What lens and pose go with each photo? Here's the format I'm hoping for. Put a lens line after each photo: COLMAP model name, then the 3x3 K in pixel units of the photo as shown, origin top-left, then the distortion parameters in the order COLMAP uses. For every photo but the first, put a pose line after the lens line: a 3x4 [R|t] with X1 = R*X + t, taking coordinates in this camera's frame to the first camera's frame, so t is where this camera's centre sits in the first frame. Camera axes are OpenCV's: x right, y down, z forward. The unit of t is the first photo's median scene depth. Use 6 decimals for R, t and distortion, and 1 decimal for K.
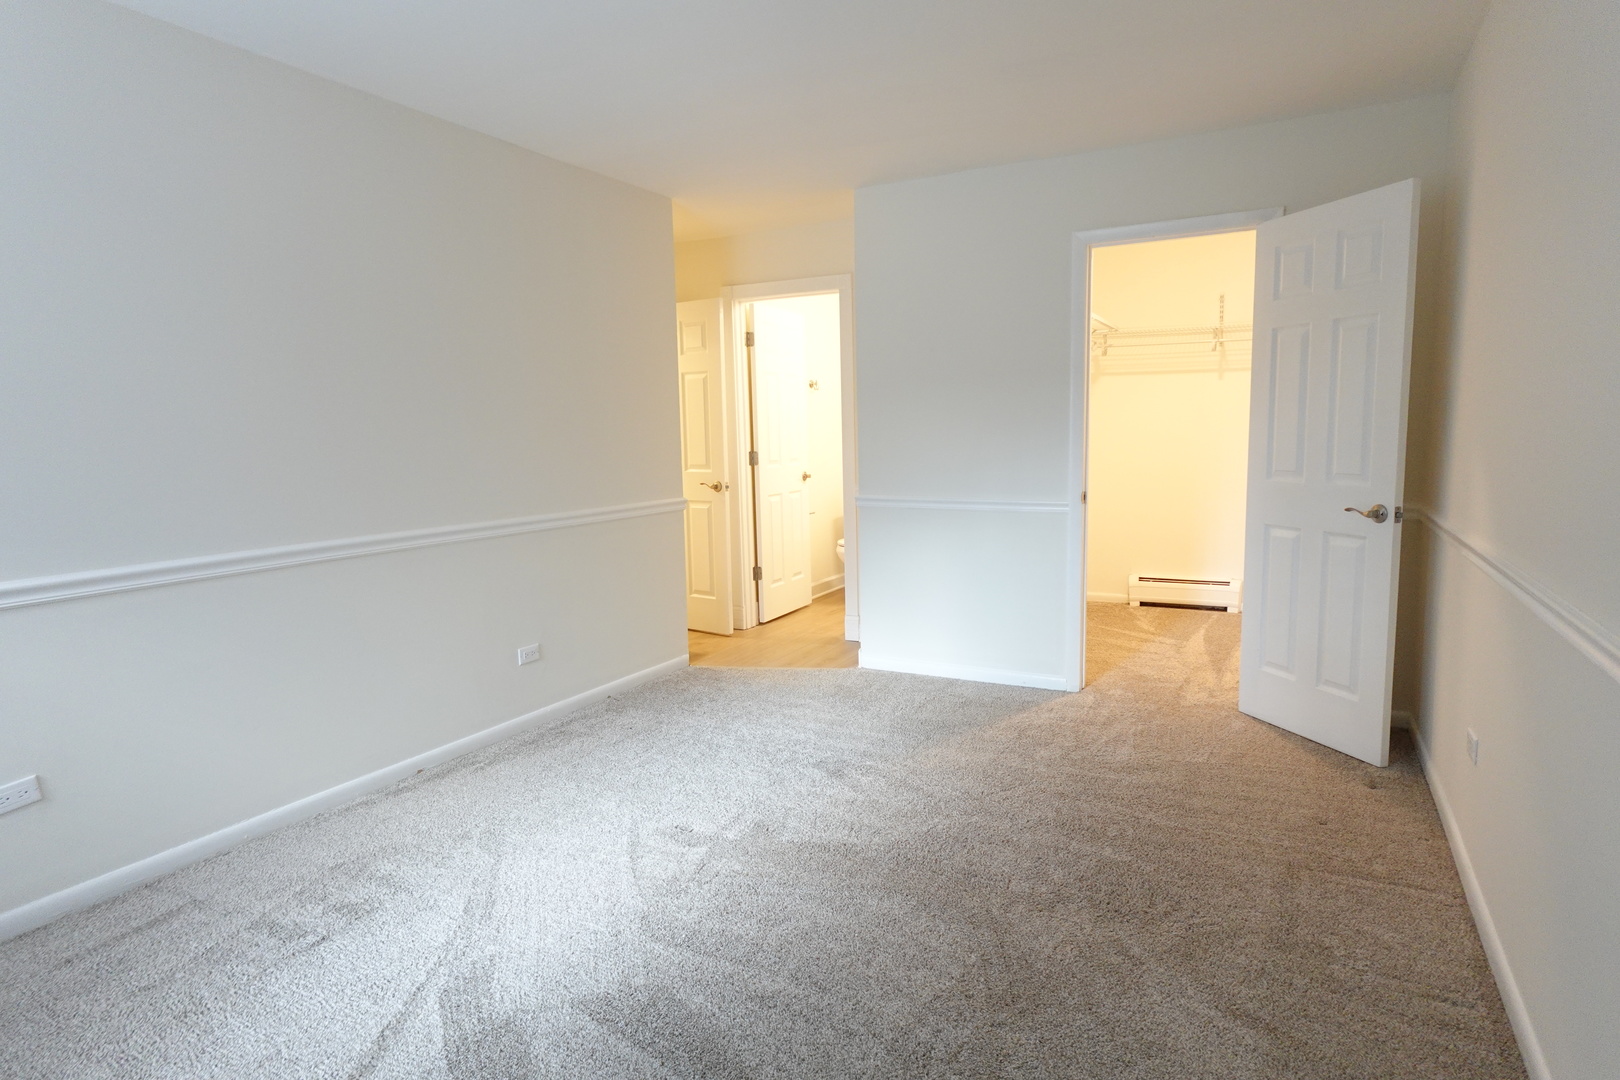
lens RADIAL K [[916.5, 0, 811.8], [0, 916.5, 542.4], [0, 0, 1]] dist [-0.005216, 0.006234]
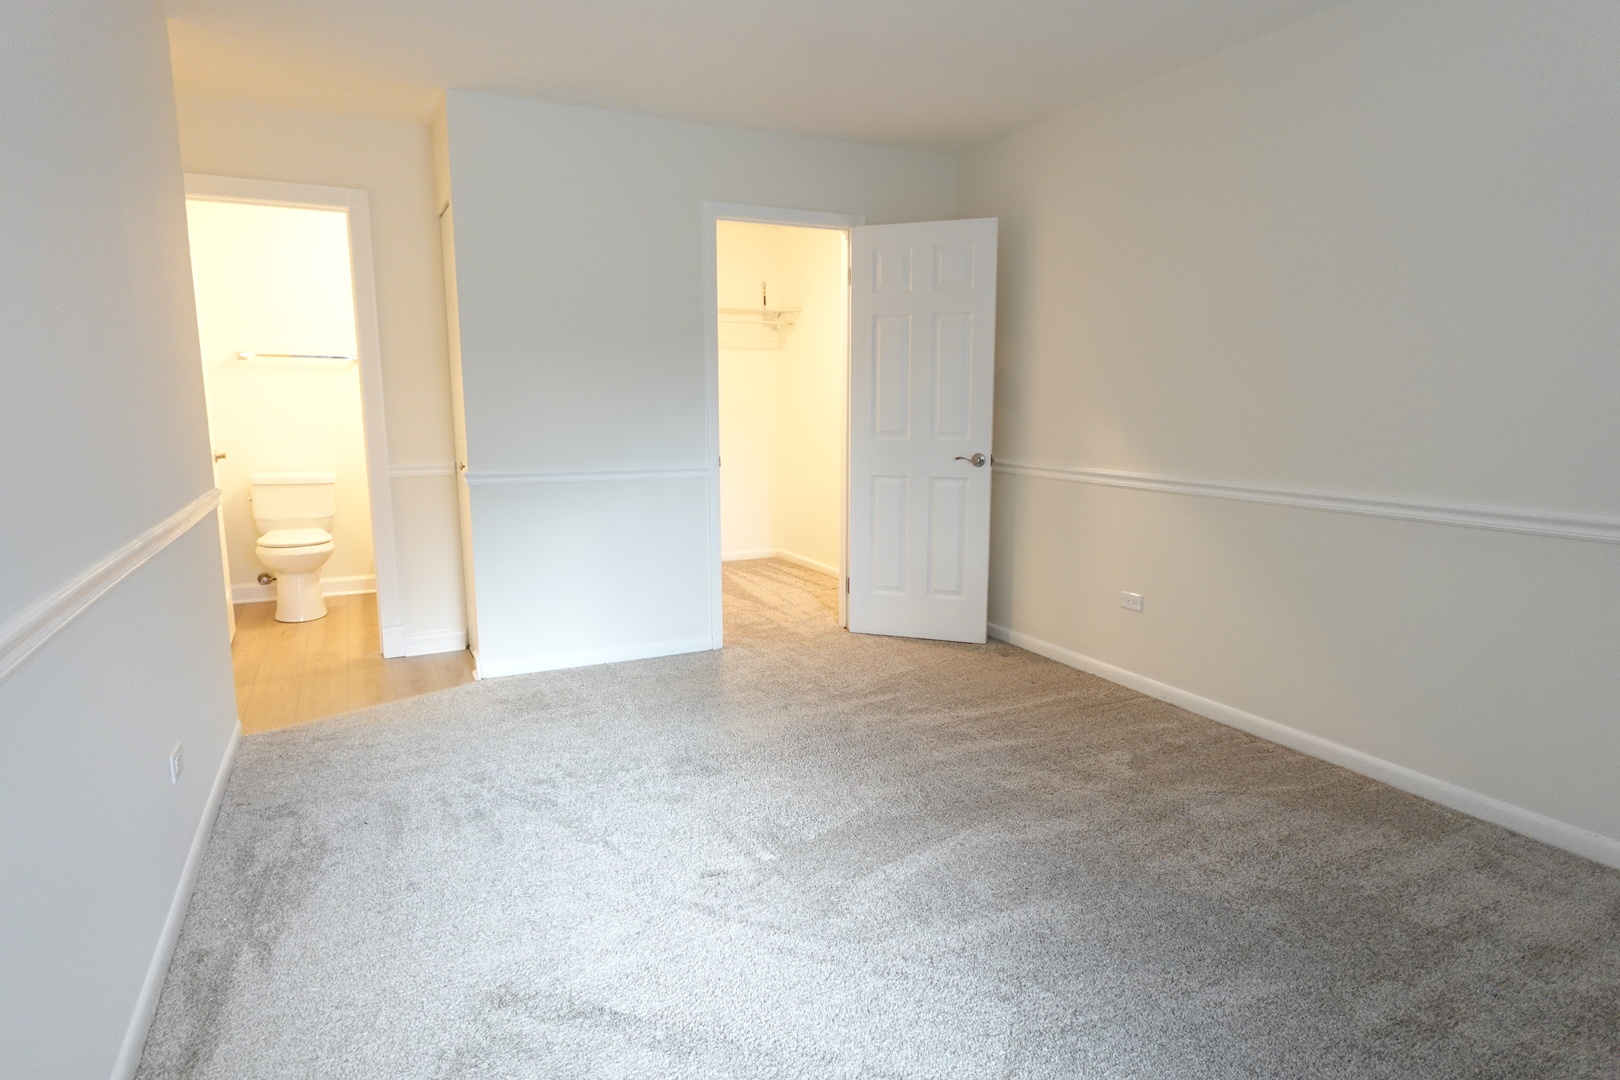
lens RADIAL K [[916.5, 0, 811.8], [0, 916.5, 542.4], [0, 0, 1]] dist [-0.005216, 0.006234]
pose [[0.579598, -0.106516, 0.807911, -0.527959], [0.089265, 0.993753, 0.066979, -0.019132], [-0.809999, 0.033297, 0.585485, 0.327916]]
